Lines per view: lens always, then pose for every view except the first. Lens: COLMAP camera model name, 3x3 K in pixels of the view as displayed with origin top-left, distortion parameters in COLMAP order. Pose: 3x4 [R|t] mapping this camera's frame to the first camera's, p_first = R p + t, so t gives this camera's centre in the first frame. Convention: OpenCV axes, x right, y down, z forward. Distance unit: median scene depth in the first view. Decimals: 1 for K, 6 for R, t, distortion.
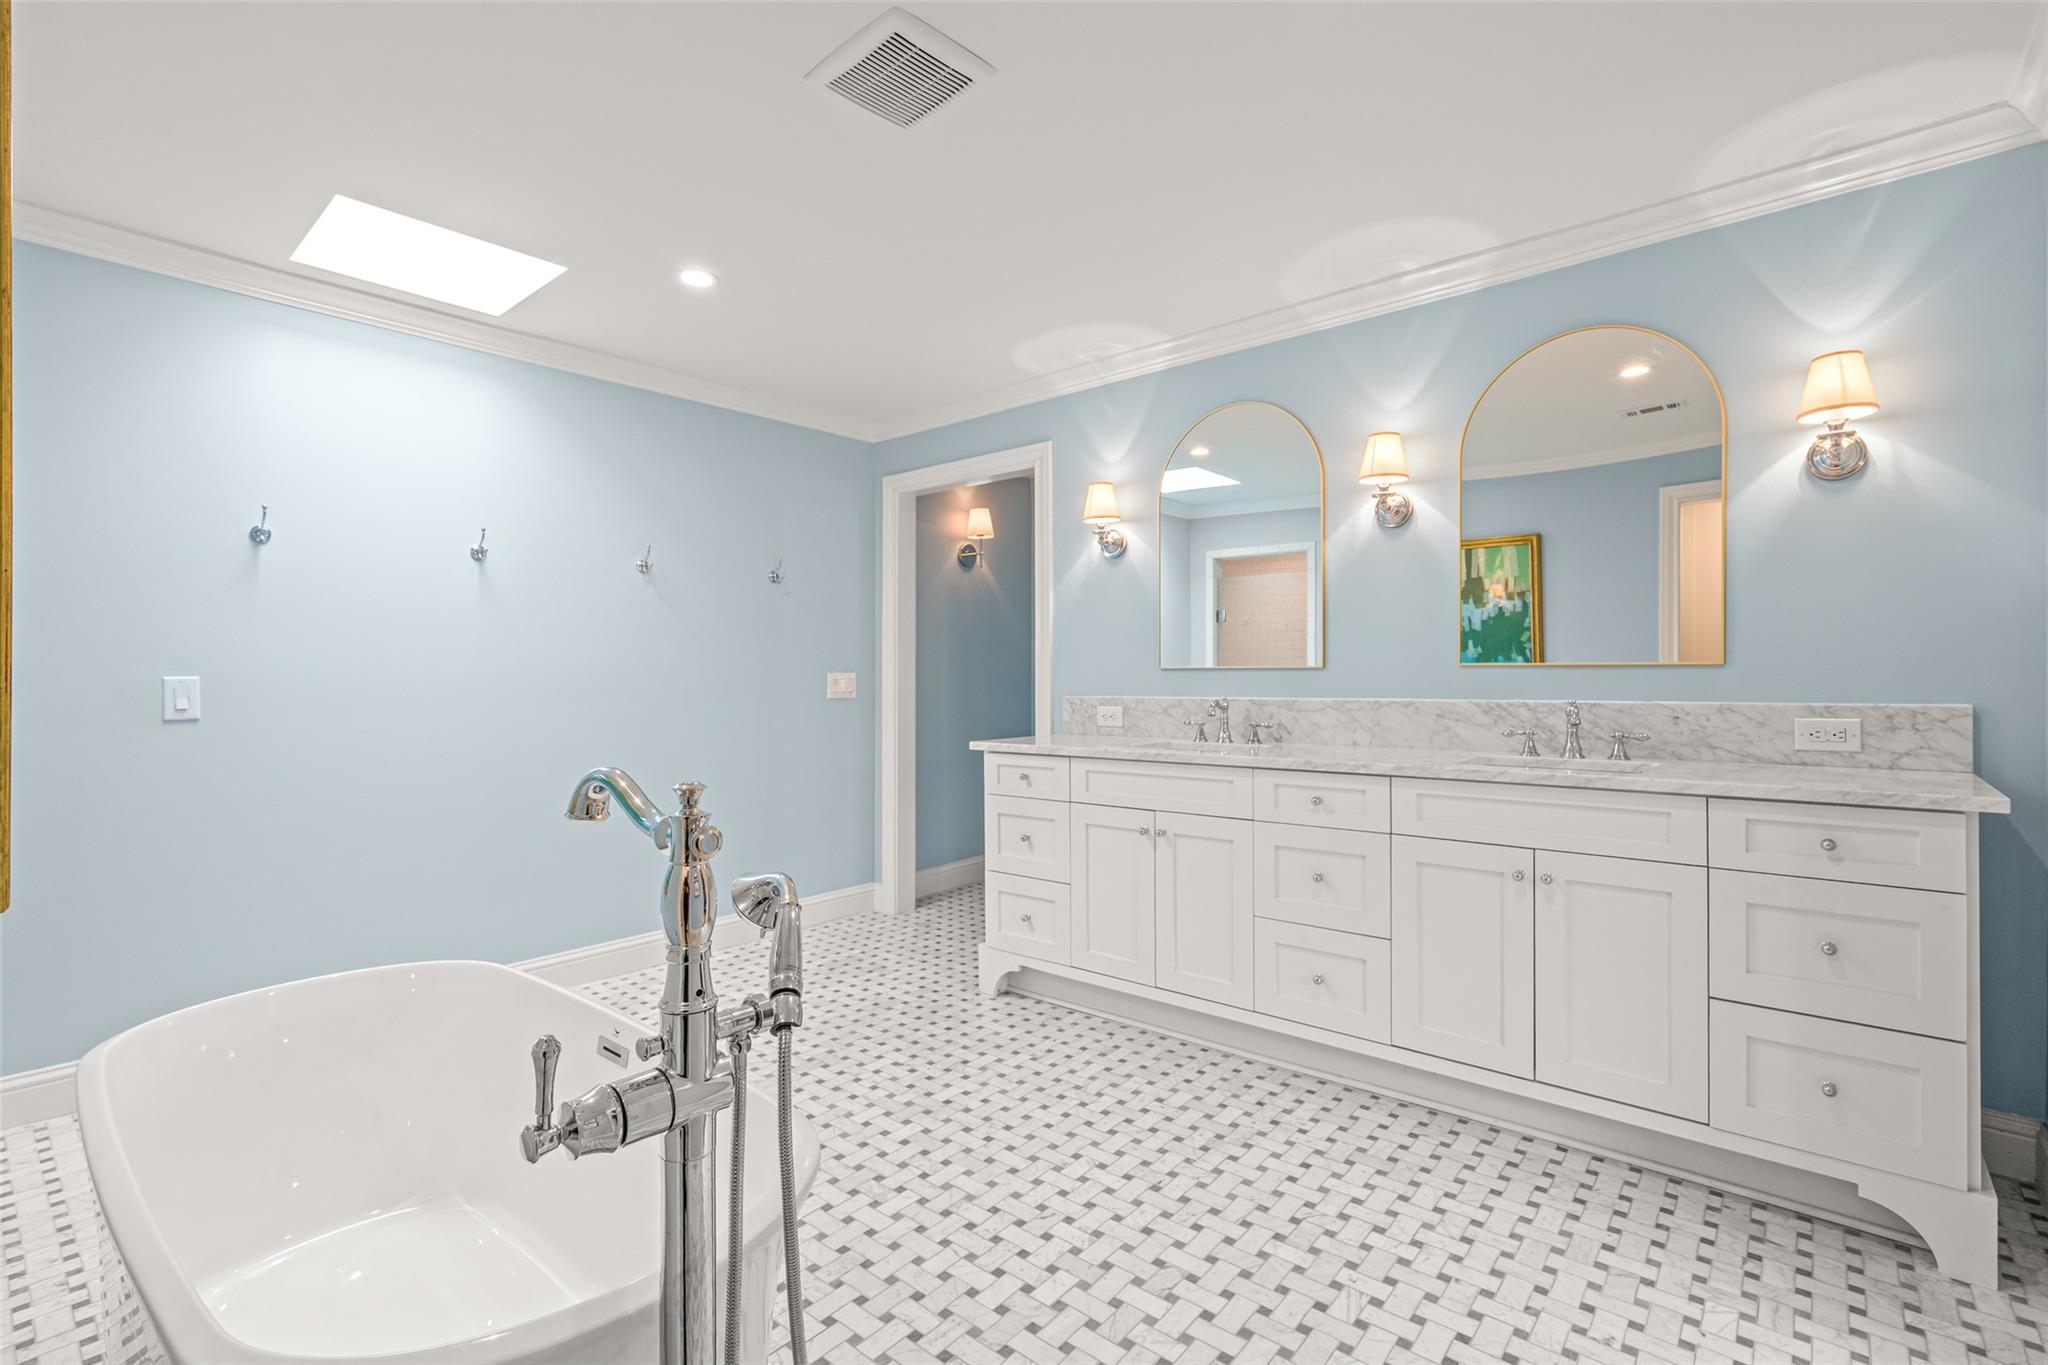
lens RADIAL K [[929.6, 0, 1025.1], [0, 929.6, 682.4], [0, 0, 1]] dist [-0.001341, 0.000976]
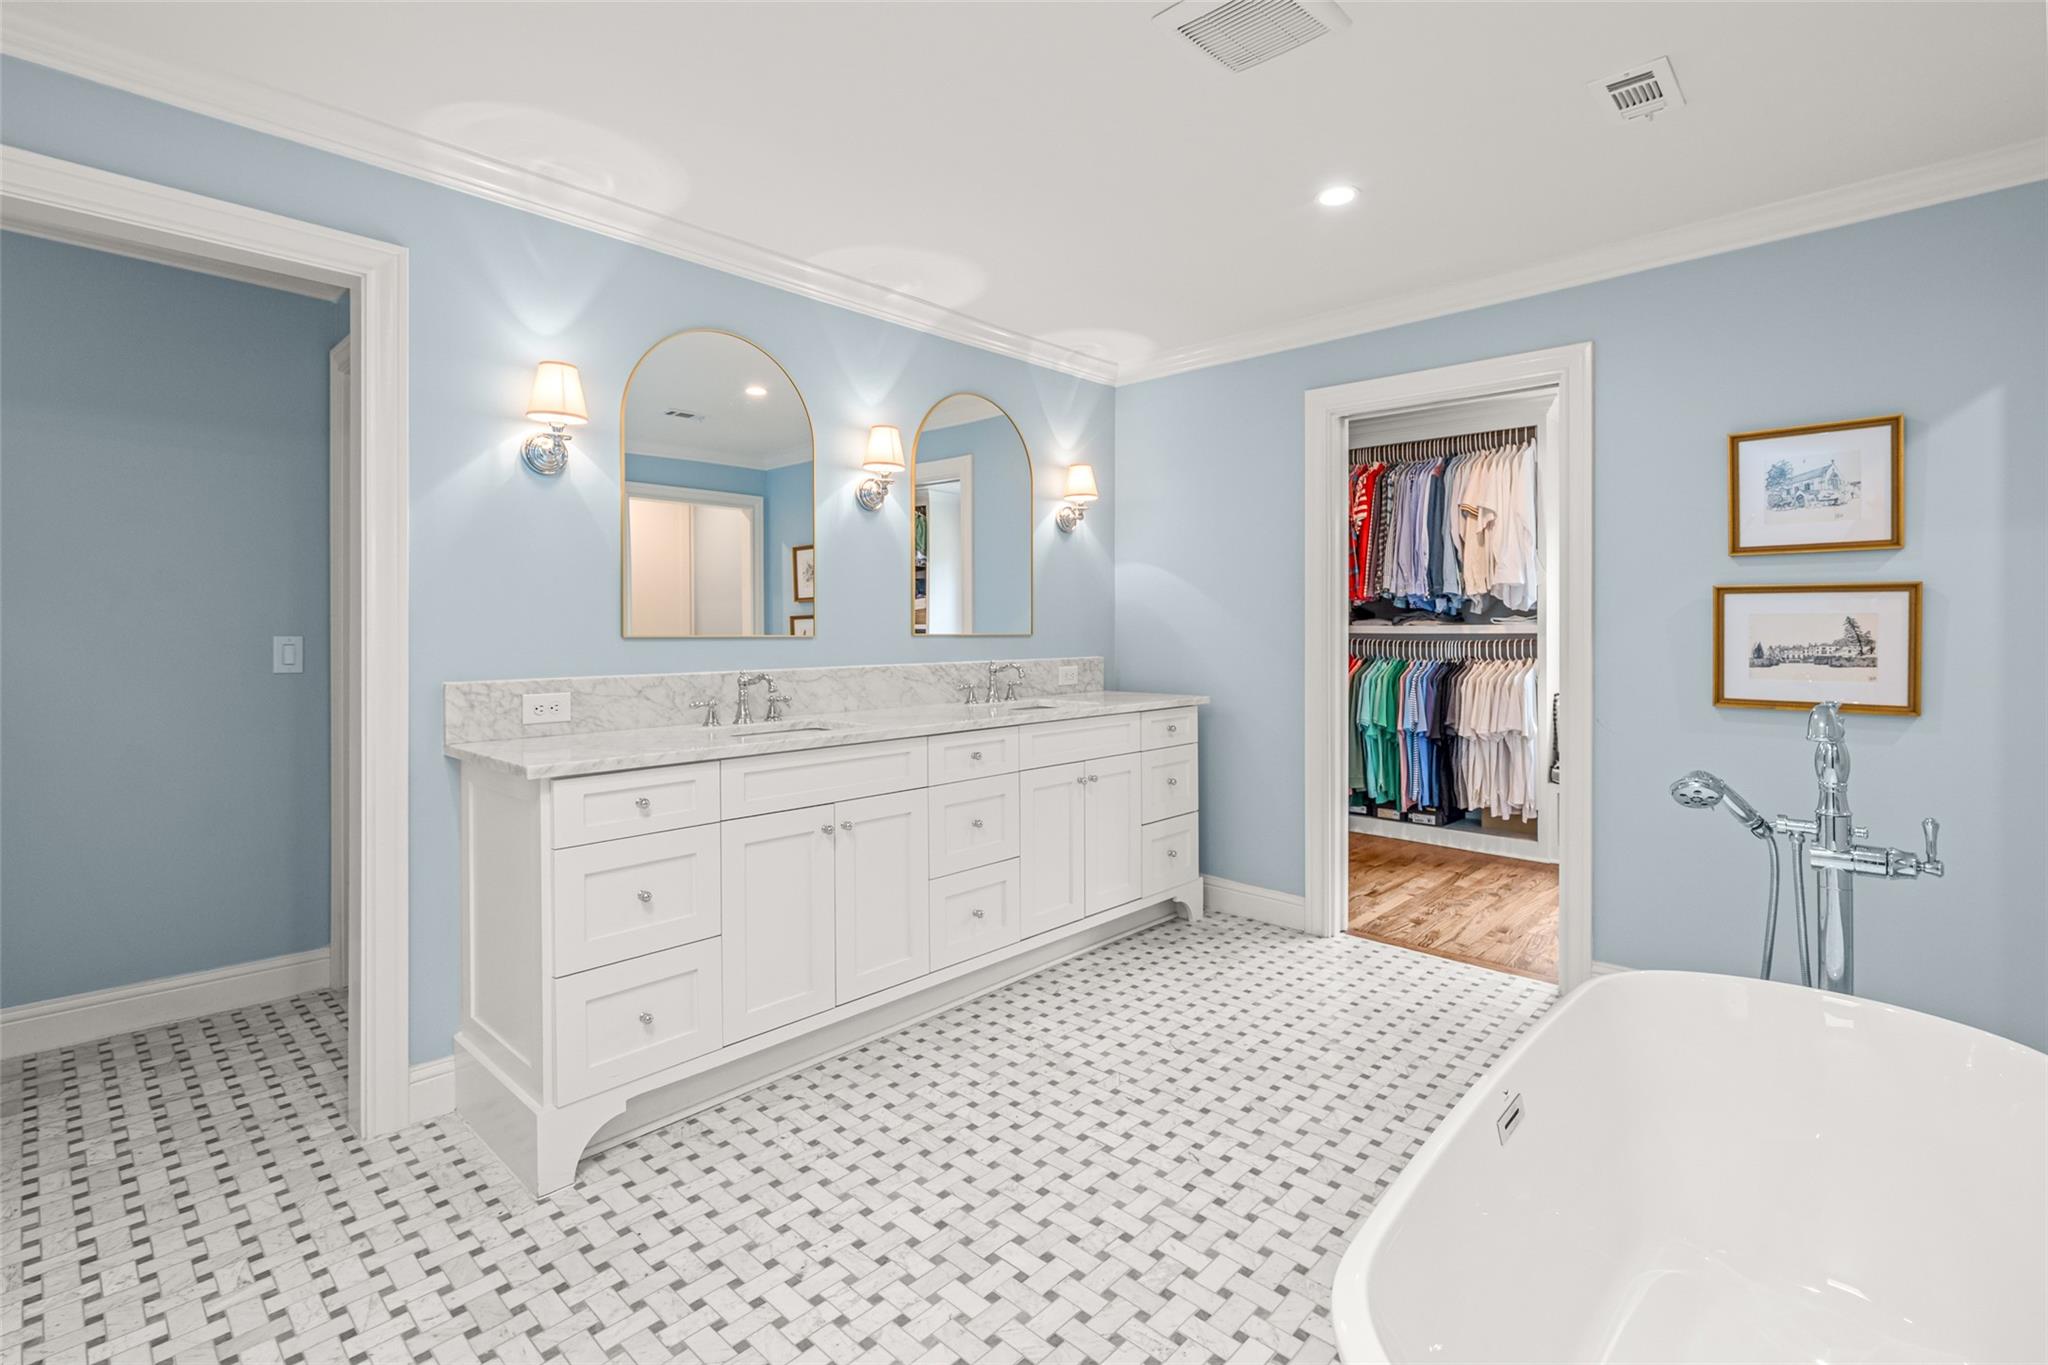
lens RADIAL K [[929.6, 0, 1039.3], [0, 929.6, 629.2], [0, 0, 1]] dist [-0.001341, 0.000976]
pose [[0.037232, 0.005011, 0.999294, -0.752048], [0.004011, 0.999979, -0.005164, -0.020534], [-0.999299, 0.004201, 0.037211, 0.809133]]
